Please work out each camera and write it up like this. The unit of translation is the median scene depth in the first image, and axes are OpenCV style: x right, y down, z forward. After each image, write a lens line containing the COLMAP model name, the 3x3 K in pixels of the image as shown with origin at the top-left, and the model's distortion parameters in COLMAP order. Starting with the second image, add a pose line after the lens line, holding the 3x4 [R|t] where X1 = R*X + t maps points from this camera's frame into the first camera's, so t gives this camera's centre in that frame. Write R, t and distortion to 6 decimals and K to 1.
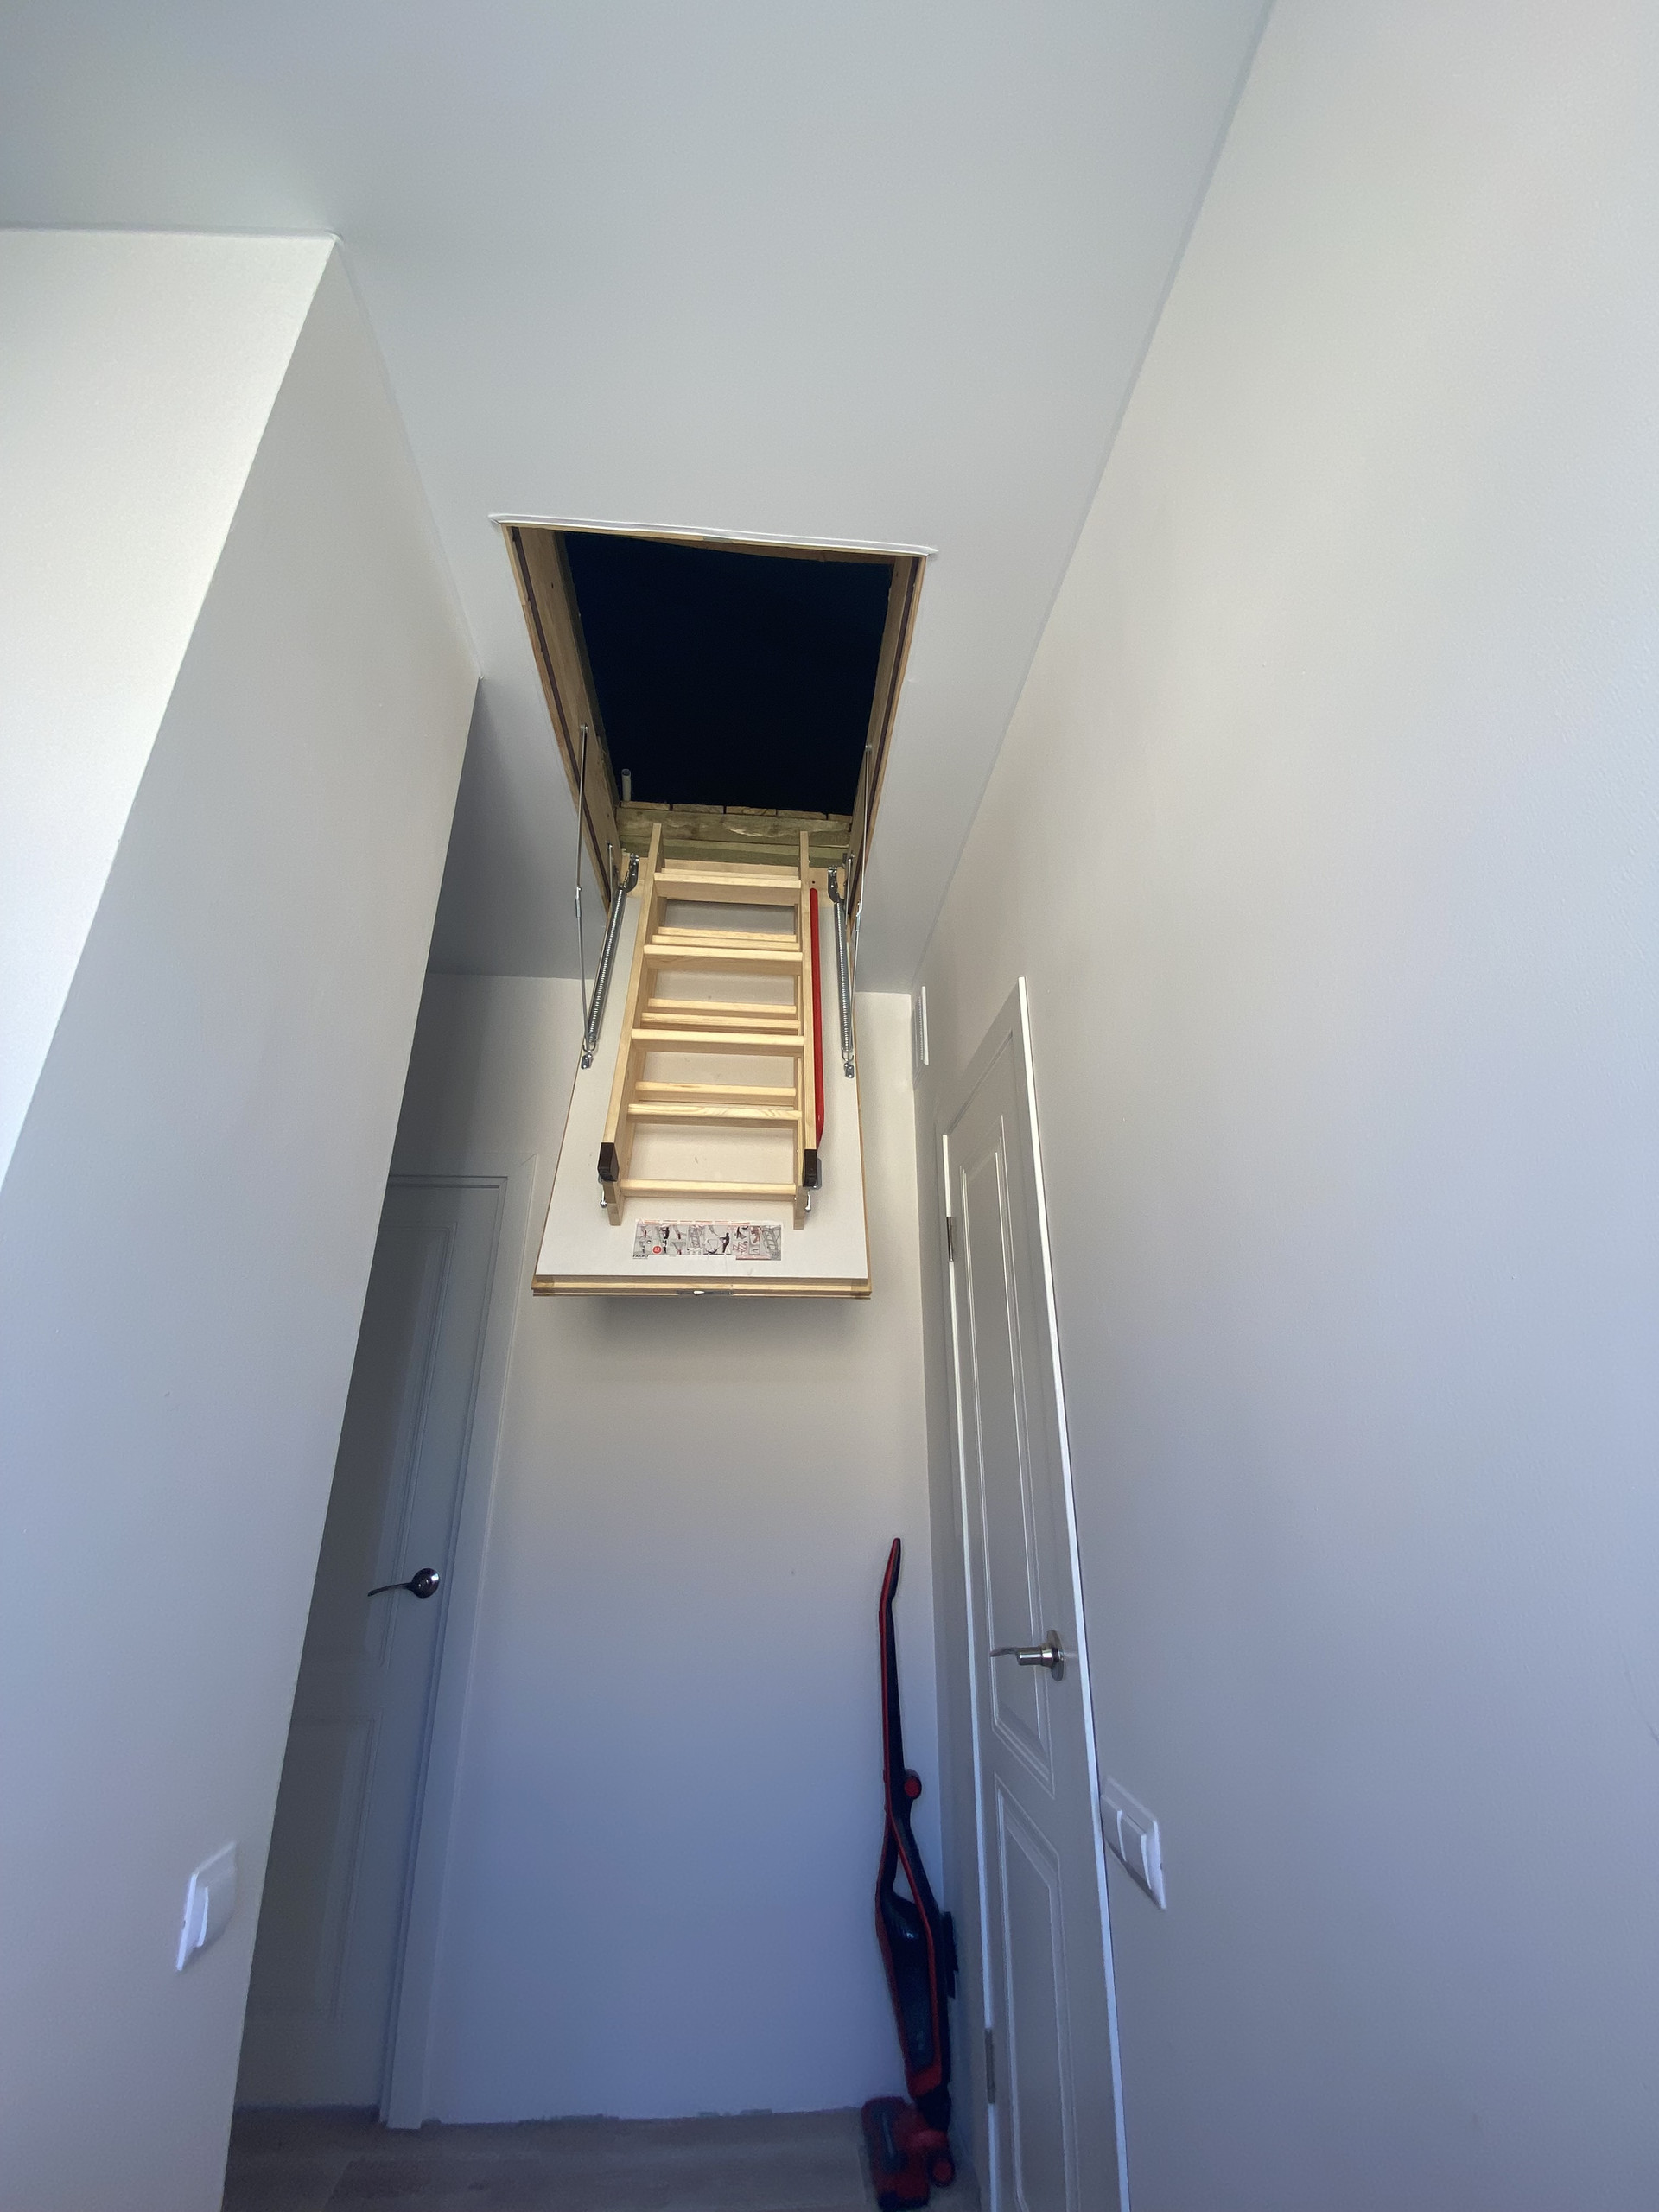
lens RADIAL K [[896.3, 0, 804.7], [0, 896.3, 1094.3], [0, 0, 1]] dist [0.013210, -0.016923]
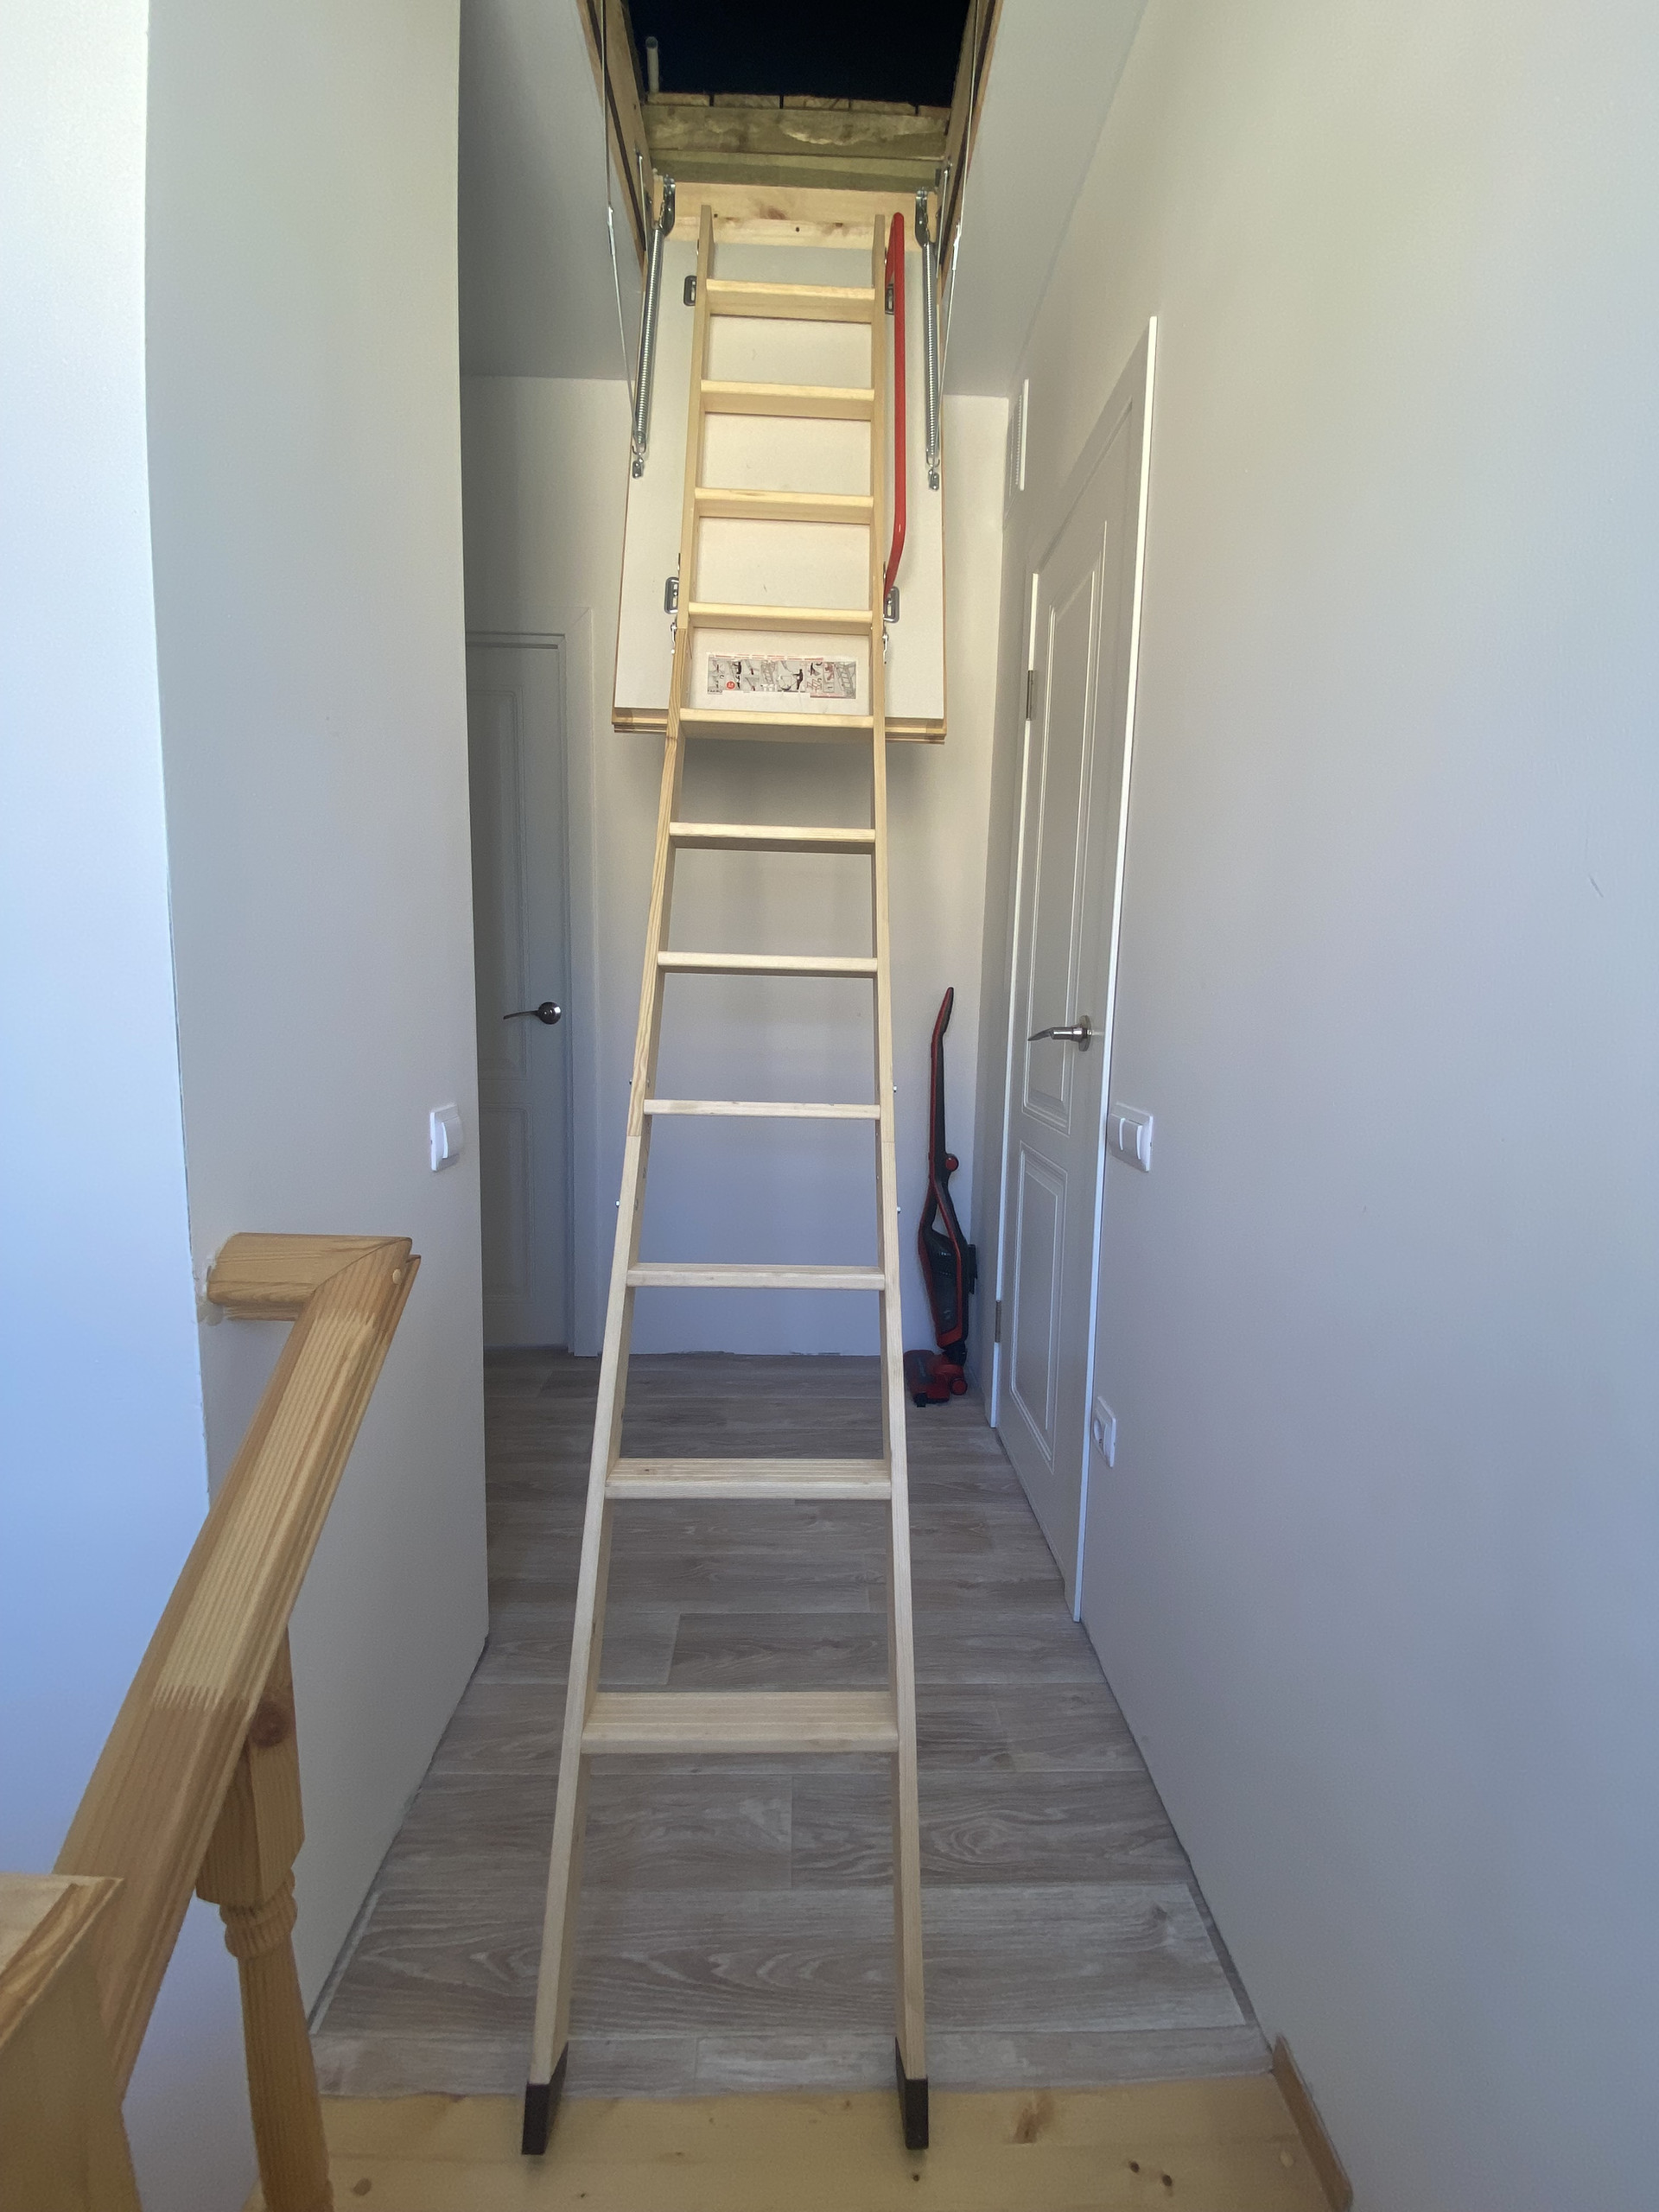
lens RADIAL K [[896.3, 0, 802.2], [0, 896.3, 1122.4], [0, 0, 1]] dist [0.013210, -0.016923]
pose [[0.998047, 0.018258, -0.059741, -0.016093], [0.012727, 0.876846, 0.480602, 0.110407], [0.061159, -0.480424, 0.874901, -0.087845]]
